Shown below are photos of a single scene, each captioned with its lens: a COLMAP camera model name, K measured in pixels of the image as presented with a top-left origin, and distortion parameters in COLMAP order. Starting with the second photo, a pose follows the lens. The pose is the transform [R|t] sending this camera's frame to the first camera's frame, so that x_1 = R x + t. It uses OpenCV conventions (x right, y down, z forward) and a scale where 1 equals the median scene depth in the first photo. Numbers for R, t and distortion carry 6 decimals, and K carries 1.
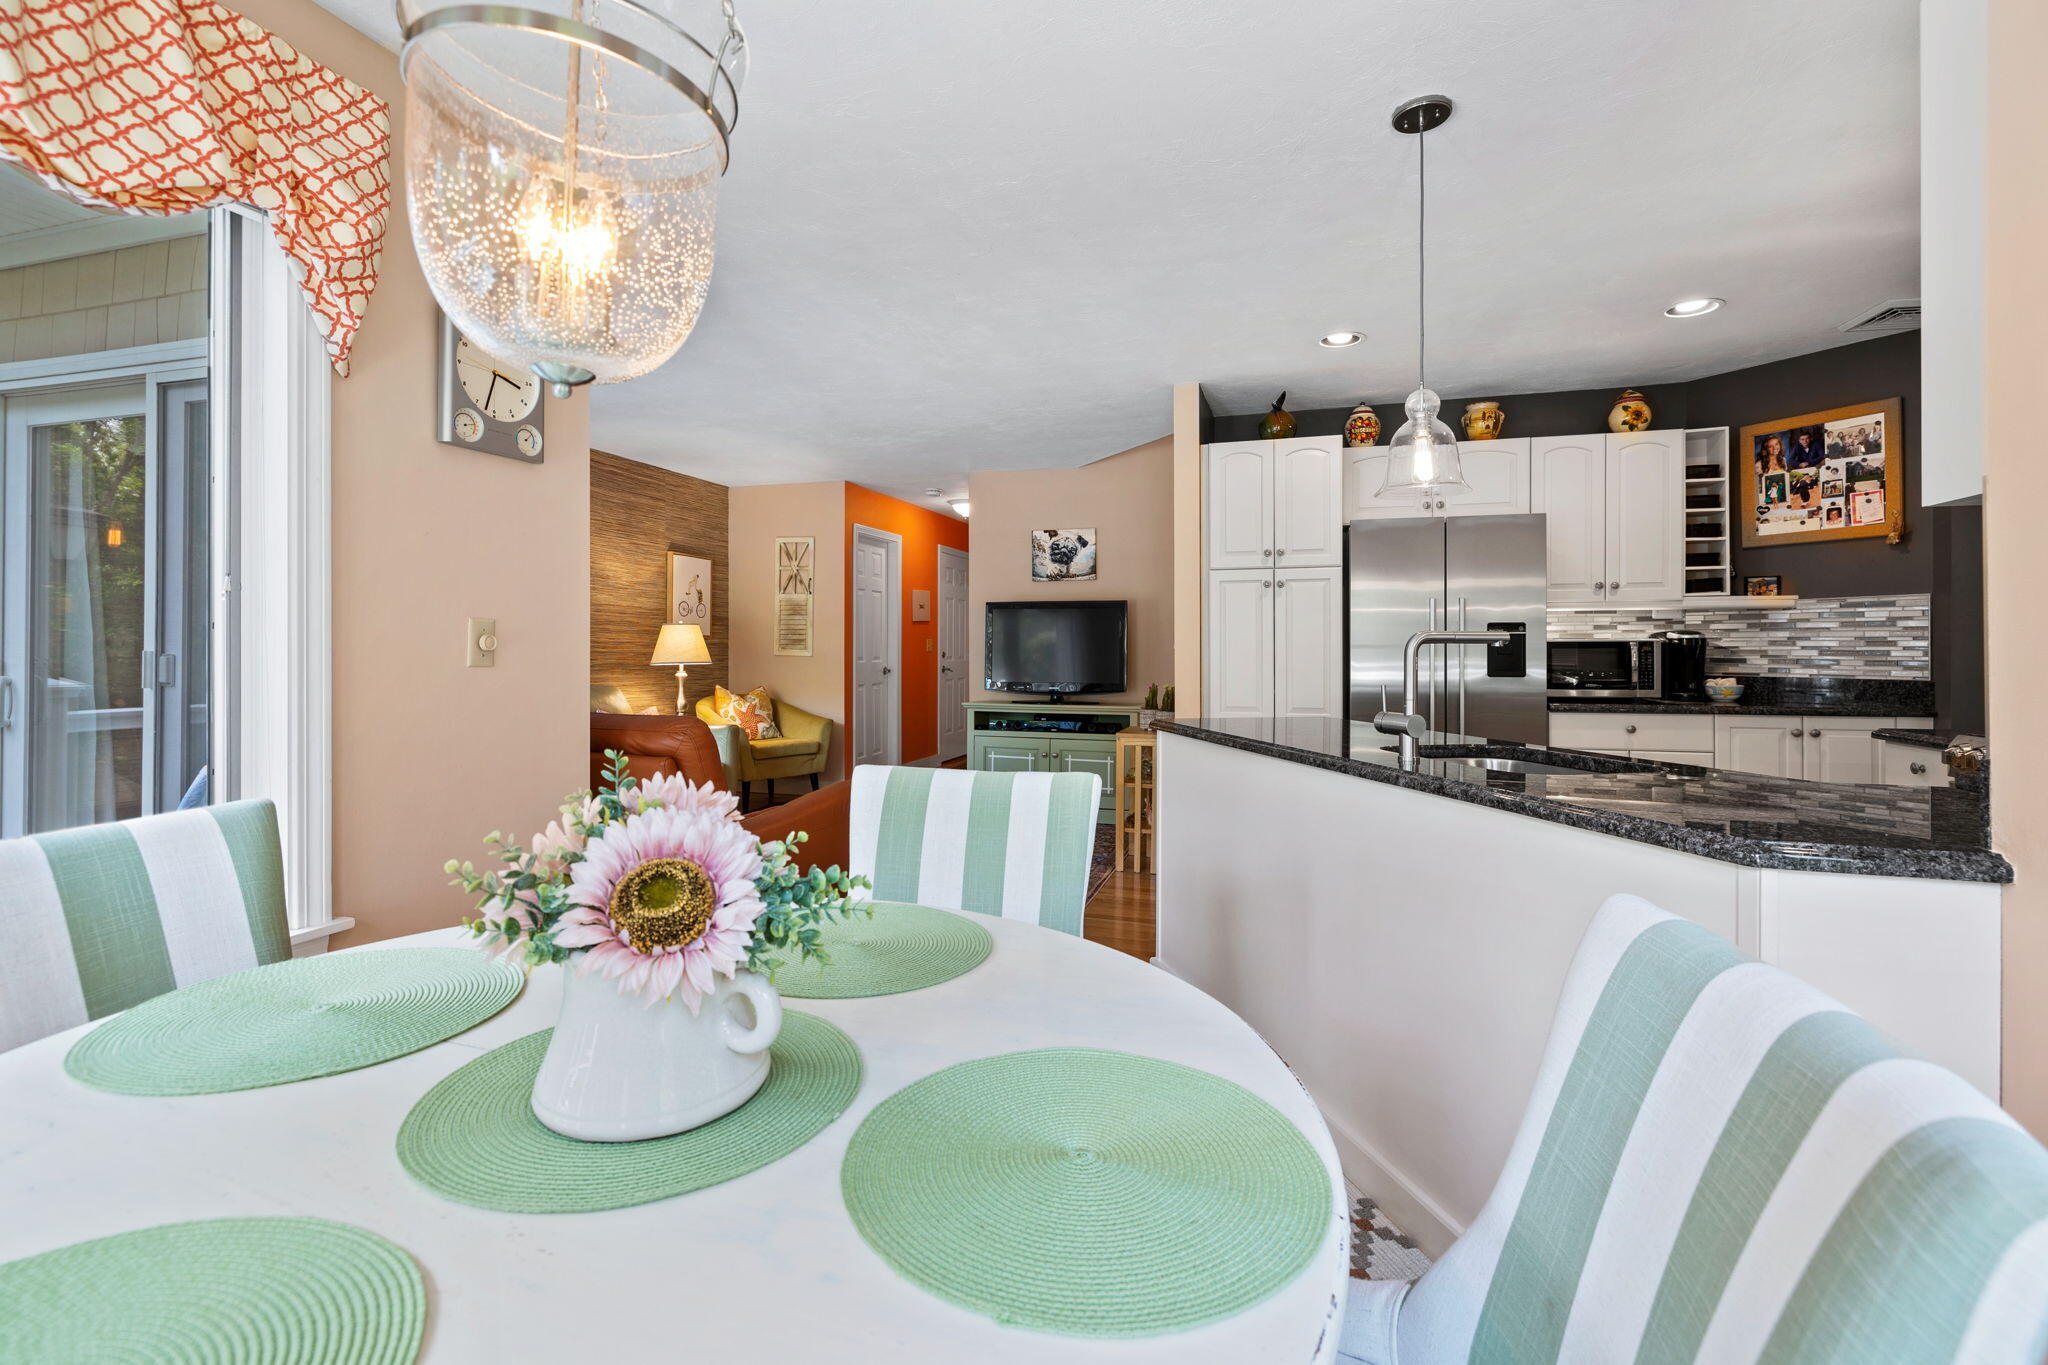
lens RADIAL K [[885.1, 0, 1032.1], [0, 885.1, 642.9], [0, 0, 1]] dist [0.003518, -0.000177]
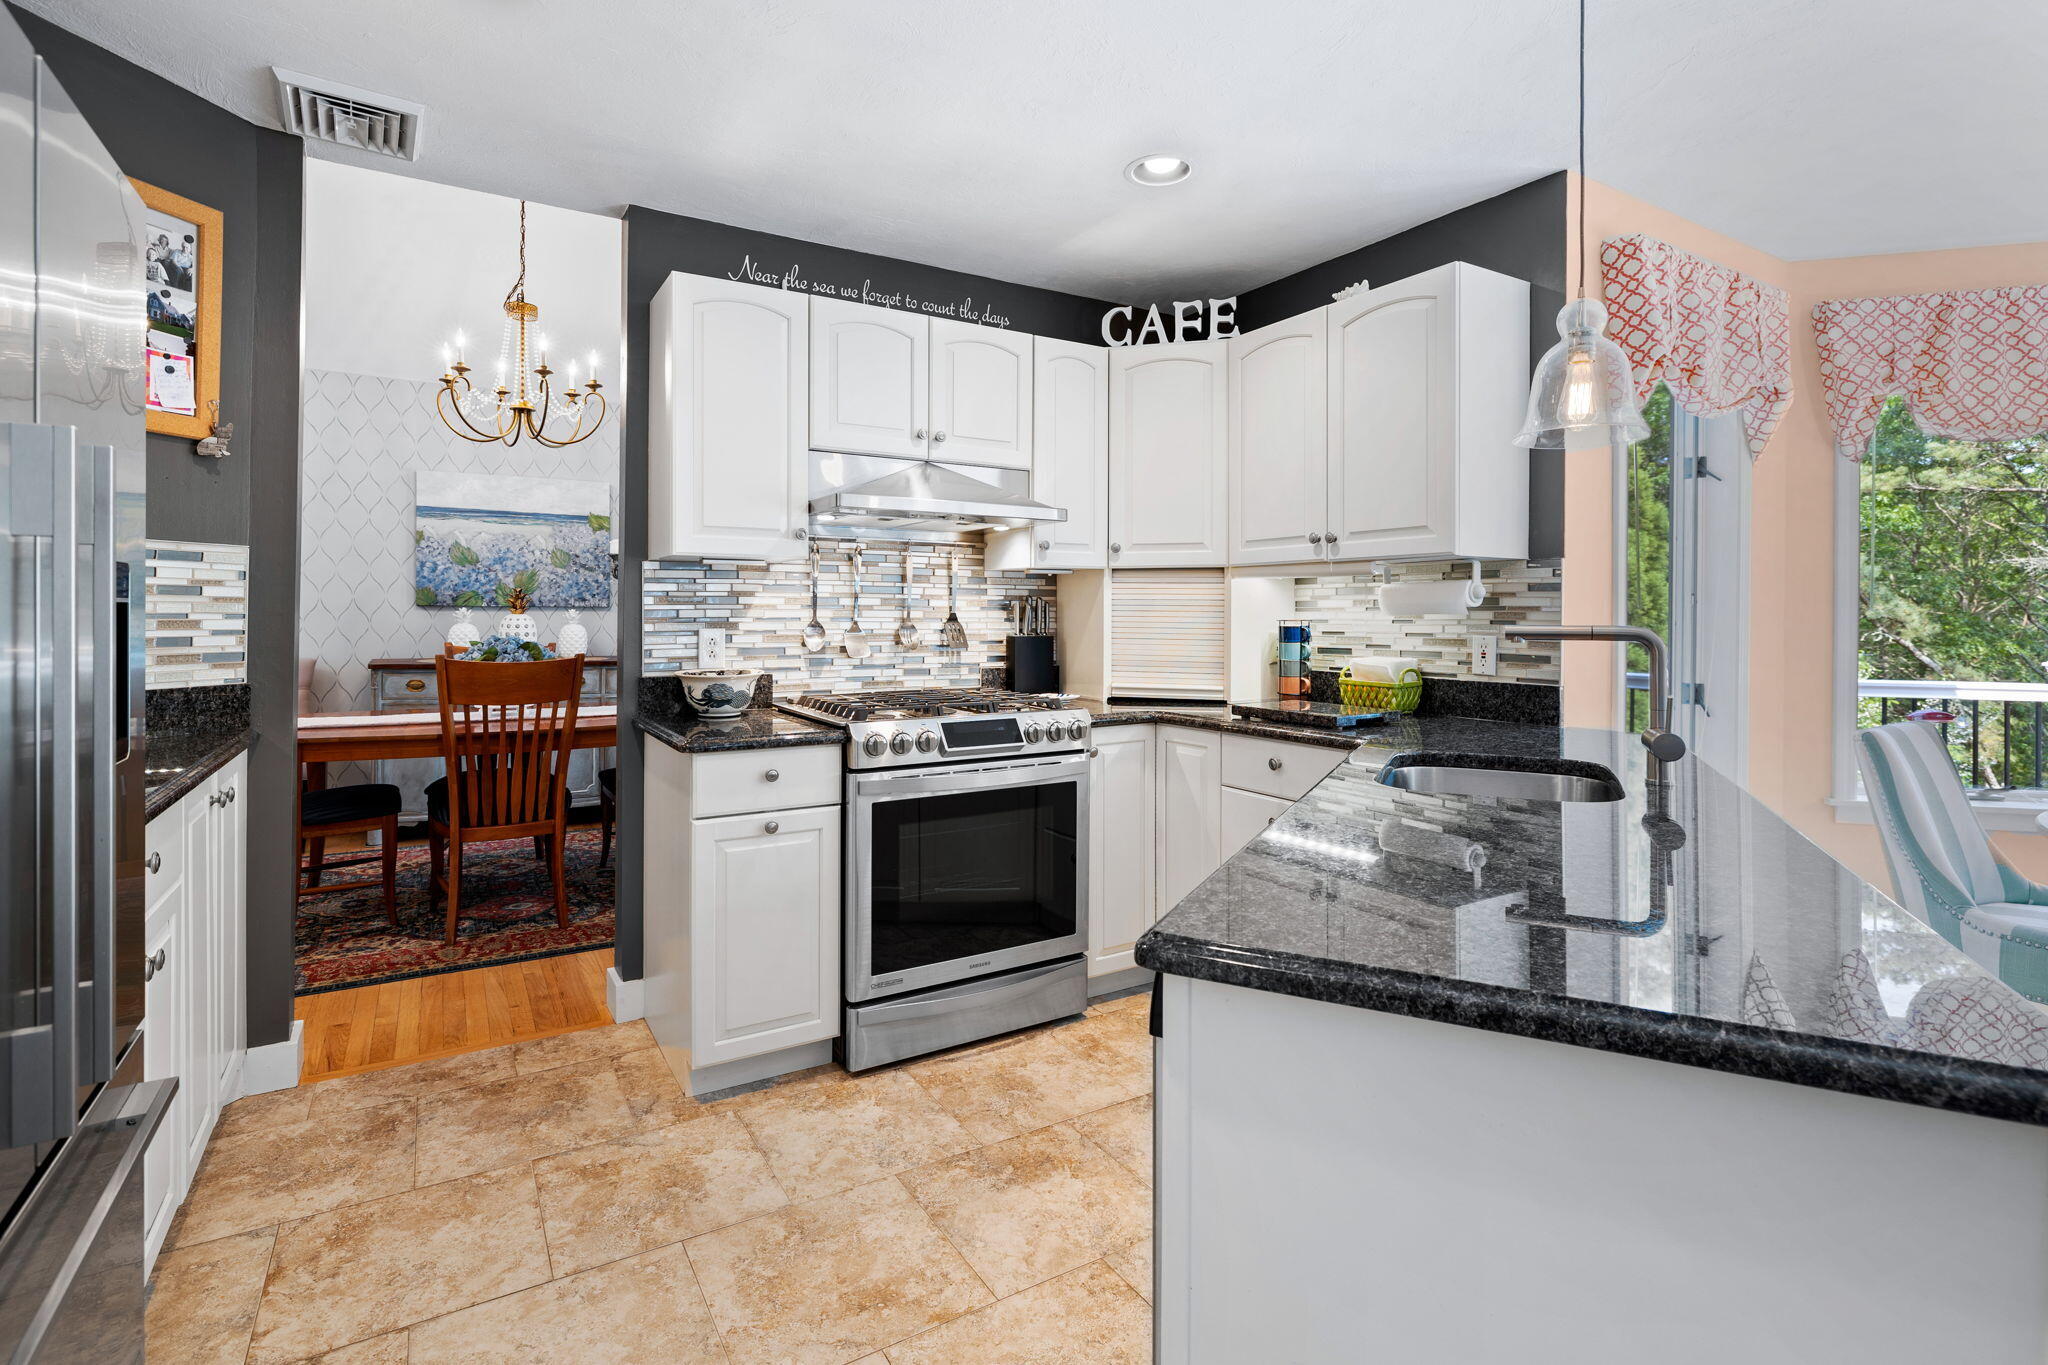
lens RADIAL K [[973.1, 0, 1005.2], [0, 973.1, 615.7], [0, 0, 1]] dist [-0.006468, 0.003298]
pose [[-0.739190, -0.004381, 0.673483, 0.135354], [-0.008235, 0.999963, -0.002534, -0.007435], [-0.673446, -0.007420, -0.739199, 1.052394]]
